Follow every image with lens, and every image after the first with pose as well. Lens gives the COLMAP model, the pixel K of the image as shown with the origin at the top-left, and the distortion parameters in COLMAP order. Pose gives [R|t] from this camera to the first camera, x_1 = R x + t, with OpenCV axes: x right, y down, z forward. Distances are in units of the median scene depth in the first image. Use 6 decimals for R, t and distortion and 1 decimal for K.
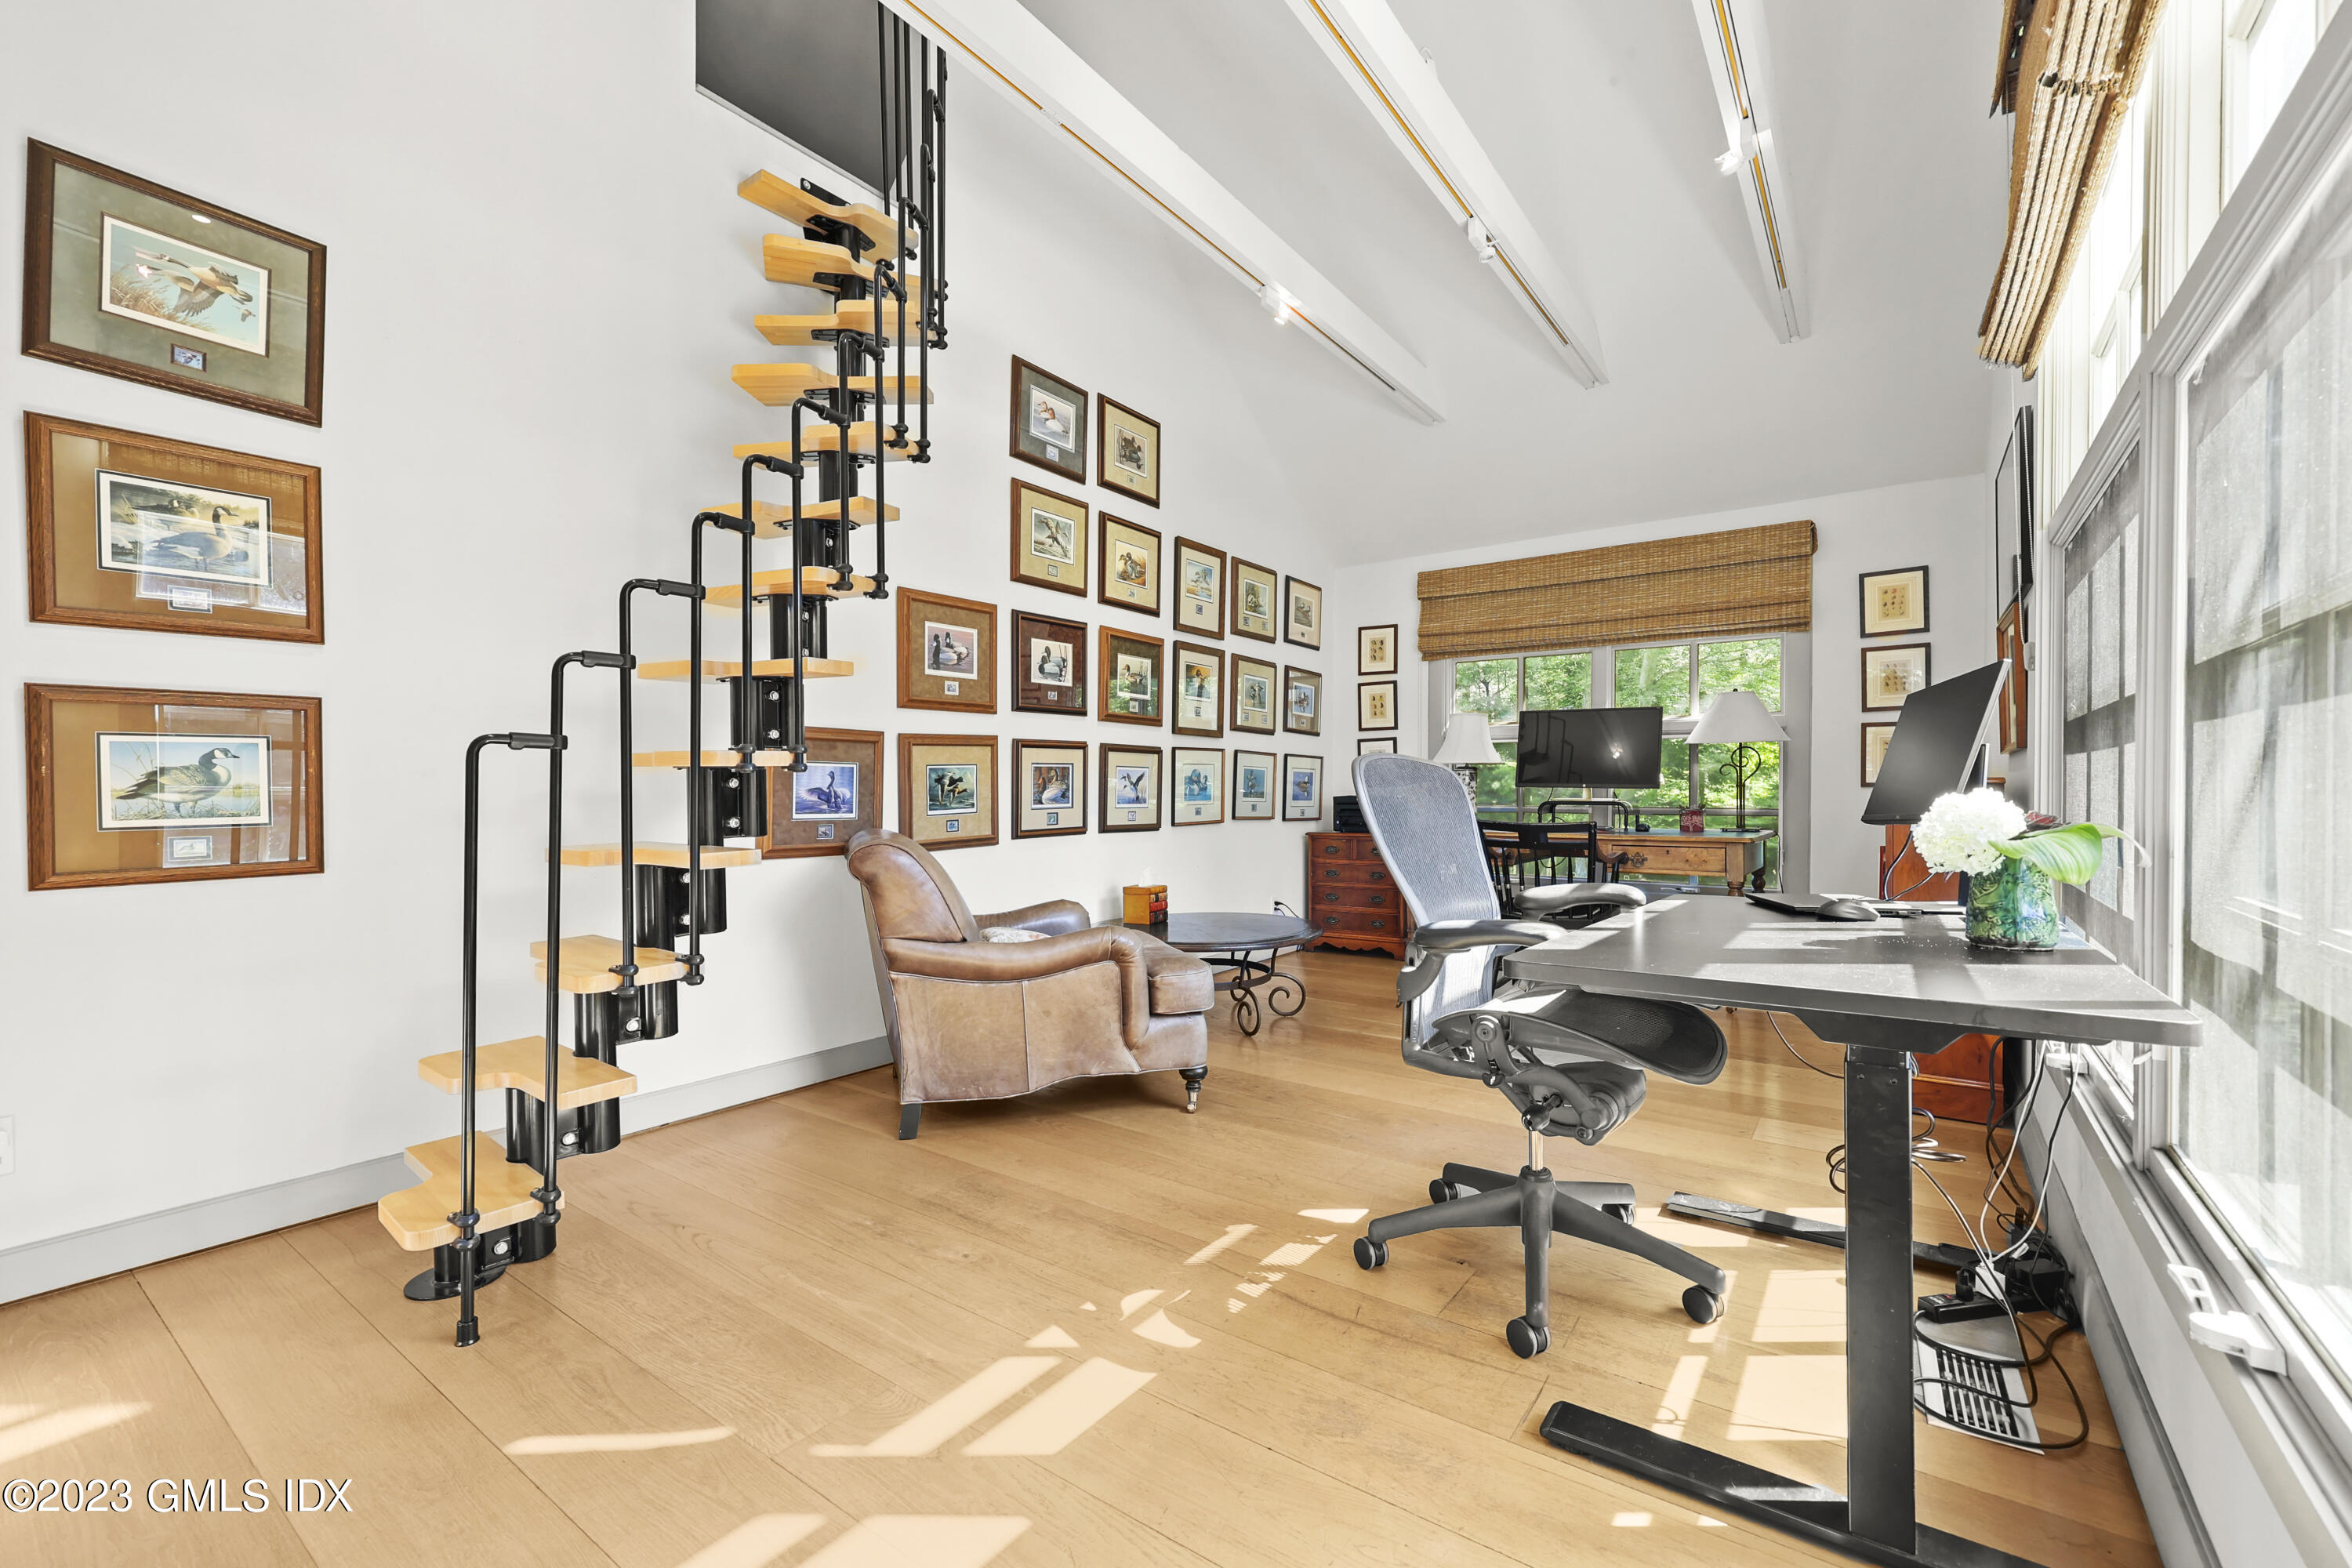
lens RADIAL K [[978.3, 0, 1179.8], [0, 978.3, 793.7], [0, 0, 1]] dist [-0.003142, -0.000160]
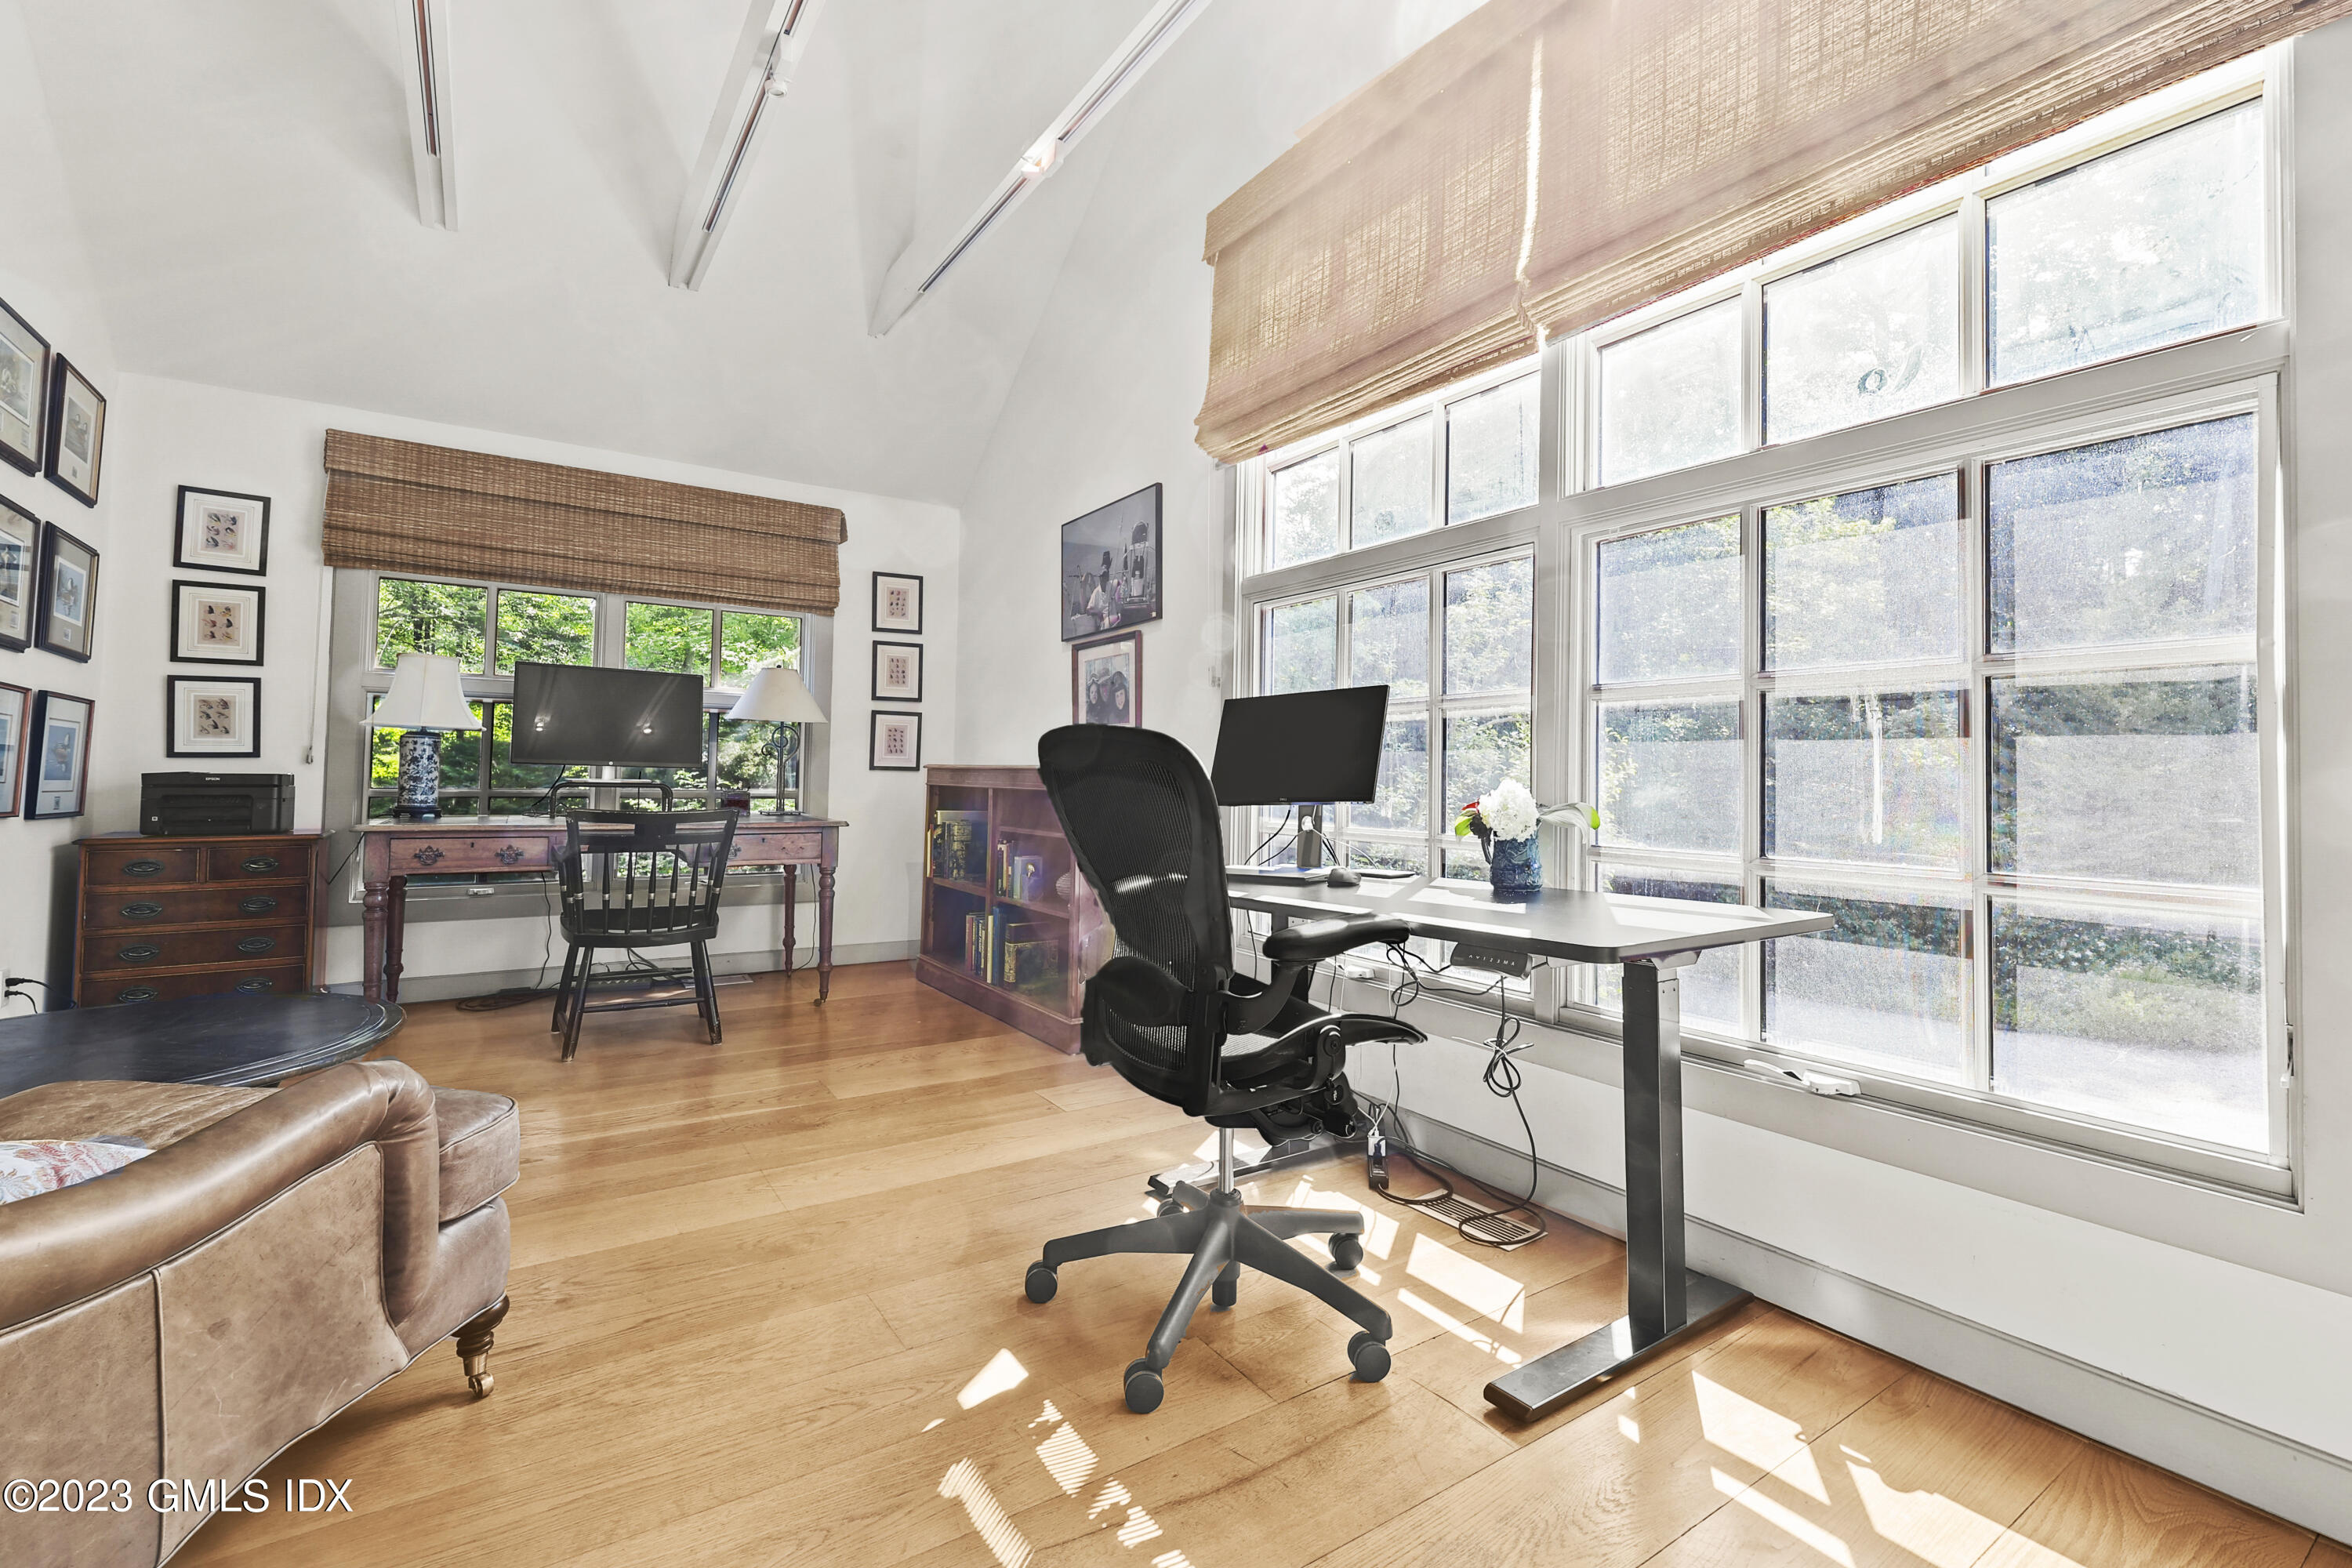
lens RADIAL K [[1029.1, 0, 1172.8], [0, 1029.1, 746.1], [0, 0, 1]] dist [0.002947, 0.000290]
pose [[0.352320, 0.034545, 0.935242, -0.232399], [-0.010536, 0.999402, -0.032945, 0.000354], [-0.935820, 0.001754, 0.352473, 0.289438]]
